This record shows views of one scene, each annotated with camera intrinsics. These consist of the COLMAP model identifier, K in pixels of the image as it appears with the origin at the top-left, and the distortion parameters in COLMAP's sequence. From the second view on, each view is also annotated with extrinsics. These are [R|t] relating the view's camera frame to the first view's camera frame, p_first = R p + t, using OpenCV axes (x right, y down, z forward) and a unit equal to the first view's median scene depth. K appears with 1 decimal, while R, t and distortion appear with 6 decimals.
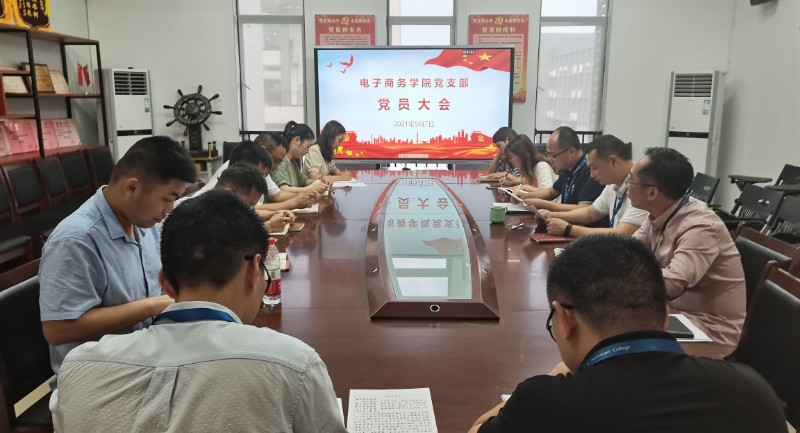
lens RADIAL K [[625.6, 0, 391.6], [0, 625.6, 215.5], [0, 0, 1]] dist [0.027014, -0.011193]
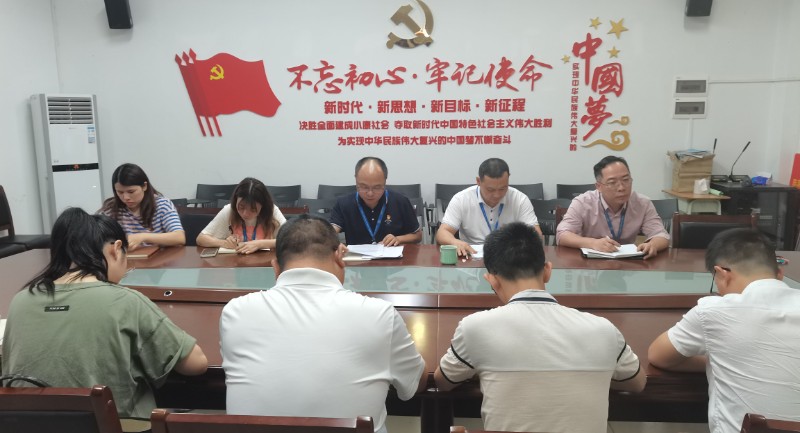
lens RADIAL K [[618.0, 0, 404.0], [0, 618.0, 217.2], [0, 0, 1]] dist [0.046261, -0.045414]
pose [[0.043801, -0.168755, 0.984684, -0.351058], [0.197064, 0.967725, 0.157083, -0.104493], [-0.979412, 0.187166, 0.075643, 0.490270]]
